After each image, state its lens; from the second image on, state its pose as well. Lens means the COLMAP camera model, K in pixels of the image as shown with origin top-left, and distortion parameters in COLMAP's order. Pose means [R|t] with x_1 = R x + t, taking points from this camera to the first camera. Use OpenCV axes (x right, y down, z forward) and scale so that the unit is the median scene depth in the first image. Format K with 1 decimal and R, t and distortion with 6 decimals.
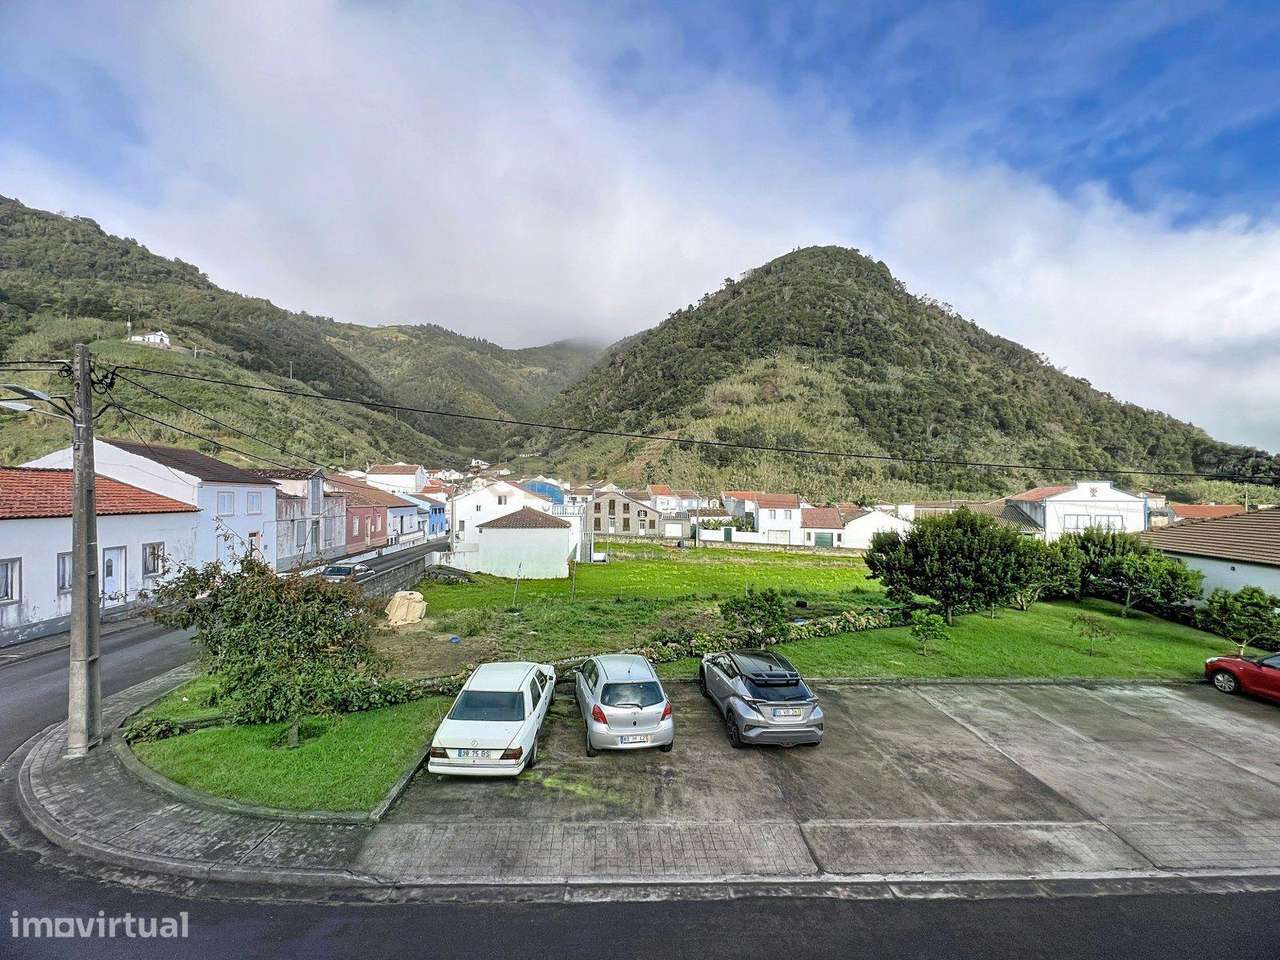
lens RADIAL K [[526.0, 0, 625.5], [0, 526.0, 497.6], [0, 0, 1]] dist [-0.001874, 0.000685]
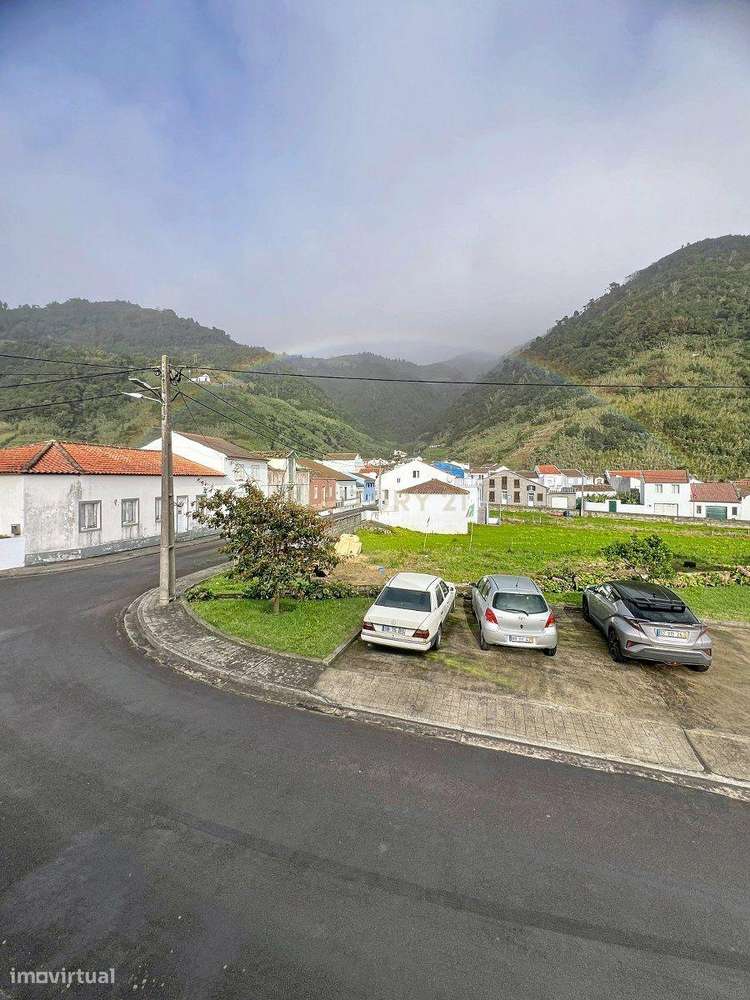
lens RADIAL K [[410.9, 0, 372.5], [0, 410.9, 501.7], [0, 0, 1]] dist [-0.001874, 0.000685]
pose [[0.942391, -0.000853, -0.334513, 0.009169], [0.001315, 0.999998, 0.001156, 0.118053], [0.334511, -0.001529, 0.942390, -0.002179]]
